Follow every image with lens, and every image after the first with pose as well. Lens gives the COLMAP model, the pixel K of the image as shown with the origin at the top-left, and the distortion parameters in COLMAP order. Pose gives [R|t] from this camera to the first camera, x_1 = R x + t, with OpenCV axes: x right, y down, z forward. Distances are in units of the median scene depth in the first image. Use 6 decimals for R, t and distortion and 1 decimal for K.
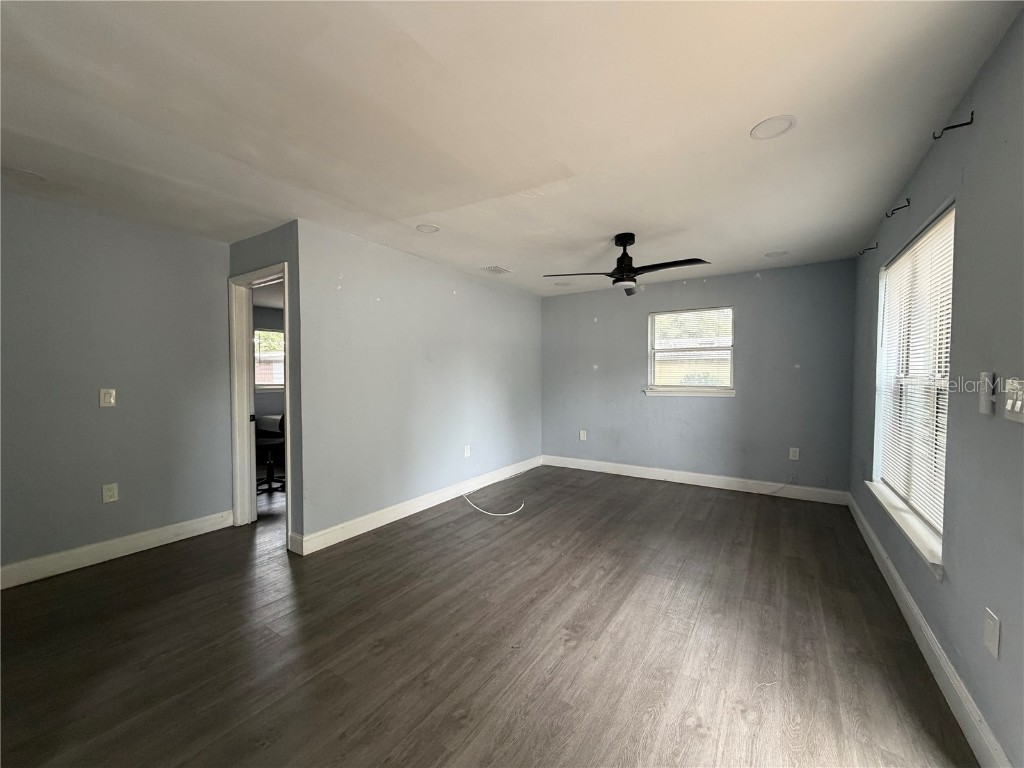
lens RADIAL K [[407.1, 0, 509.0], [0, 407.1, 384.5], [0, 0, 1]] dist [0.000896, 0.000083]
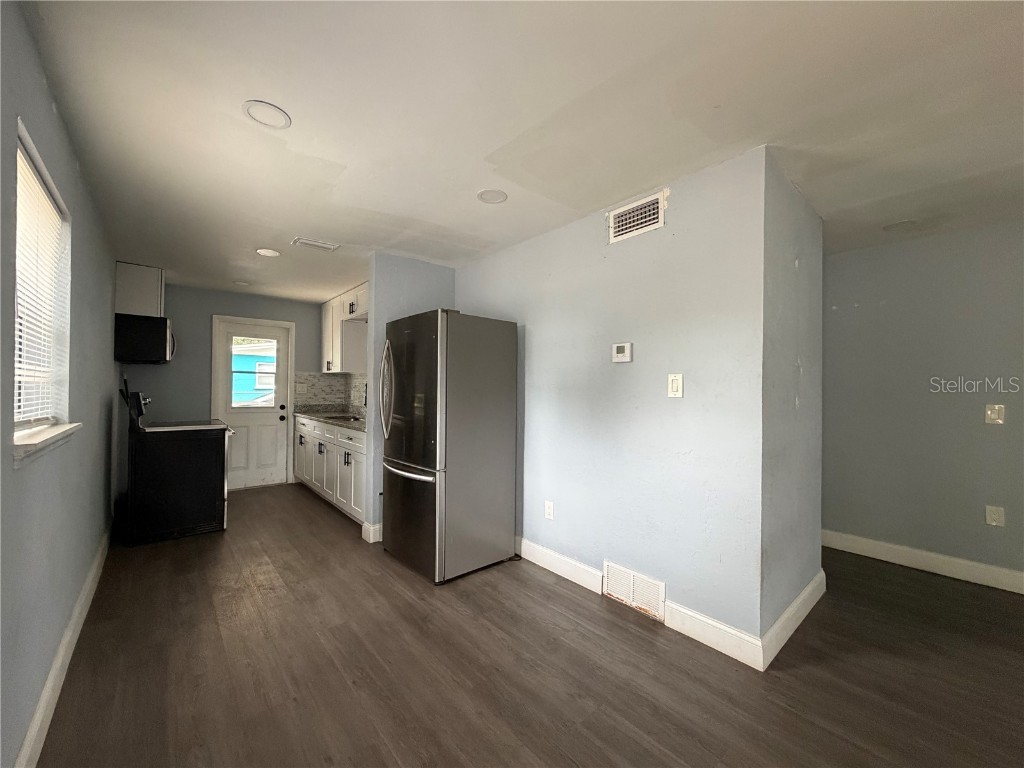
lens RADIAL K [[407.1, 0, 510.9], [0, 407.1, 384.9], [0, 0, 1]] dist [0.000896, 0.000083]
pose [[-0.271794, -0.008004, -0.962322, 0.334668], [-0.029583, 0.999562, 0.000041, -0.004337], [0.961901, 0.028479, -0.271912, 0.246378]]
